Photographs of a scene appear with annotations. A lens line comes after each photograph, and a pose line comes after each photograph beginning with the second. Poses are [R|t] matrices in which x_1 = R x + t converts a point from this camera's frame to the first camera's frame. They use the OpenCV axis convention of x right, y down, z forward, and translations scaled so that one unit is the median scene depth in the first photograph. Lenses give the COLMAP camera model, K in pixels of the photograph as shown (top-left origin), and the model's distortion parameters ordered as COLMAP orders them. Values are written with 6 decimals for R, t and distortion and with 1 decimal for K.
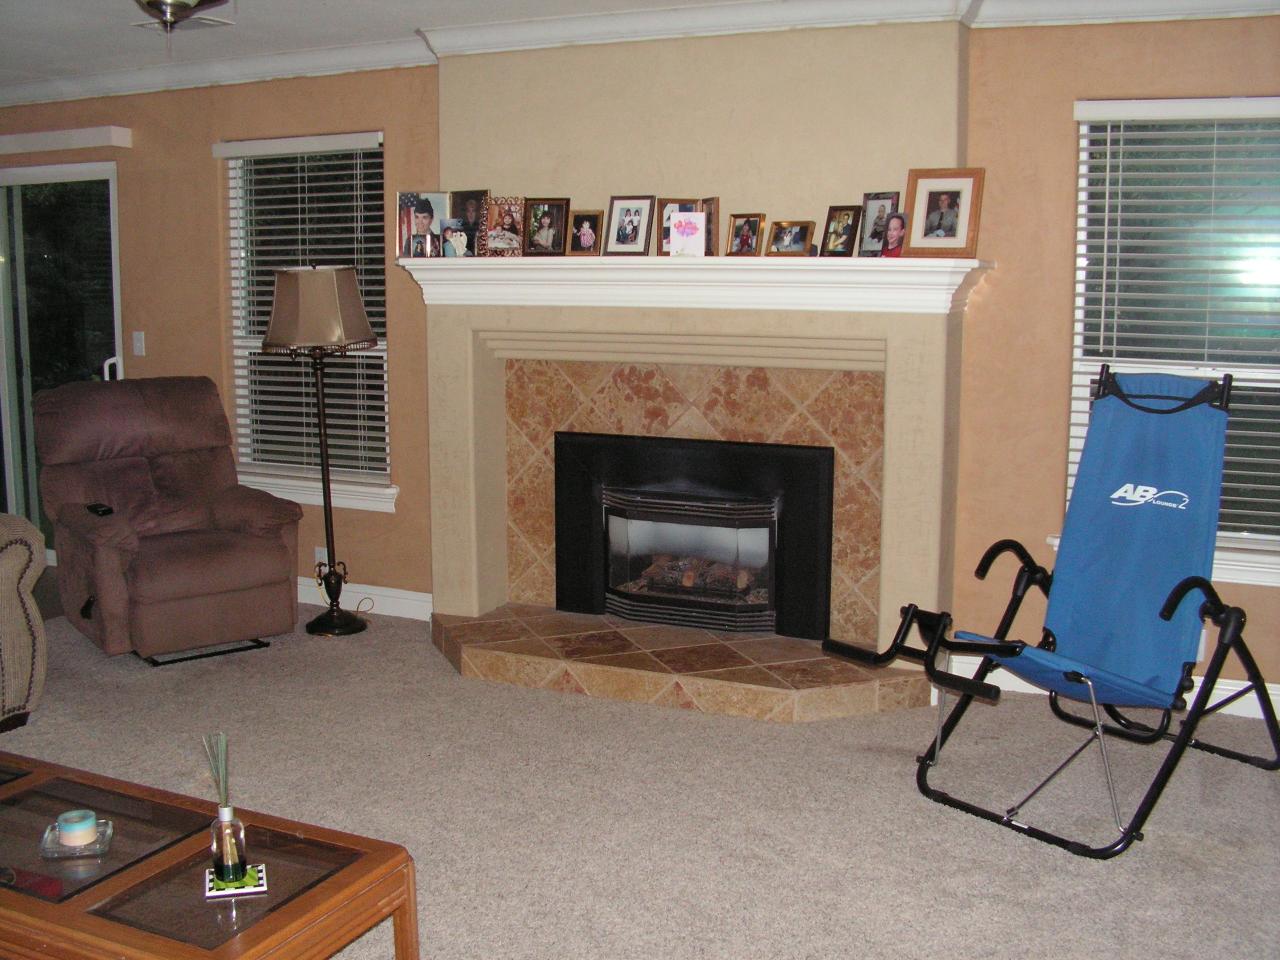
lens RADIAL K [[1382.6, 0, 640.0], [0, 1382.6, 480.0], [0, 0, 1]] dist [-0.213979, 0.027157]
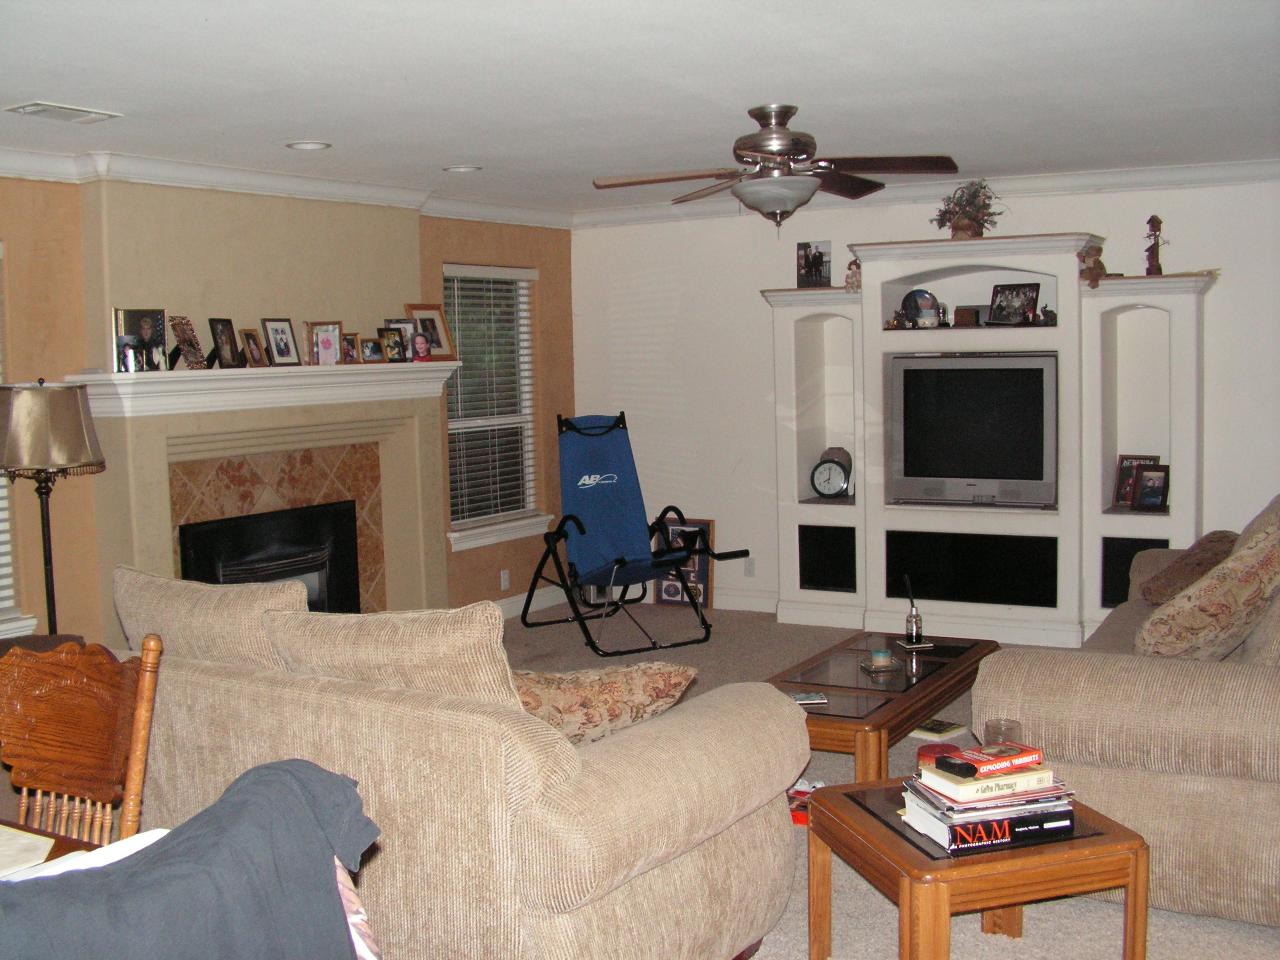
lens RADIAL K [[1382.6, 0, 640.0], [0, 1382.6, 480.0], [0, 0, 1]] dist [-0.213979, 0.027157]
pose [[0.105432, -0.092170, 0.990146, -1.175593], [0.178518, 0.981274, 0.072335, -0.089641], [-0.978272, 0.169133, 0.119912, 0.531535]]
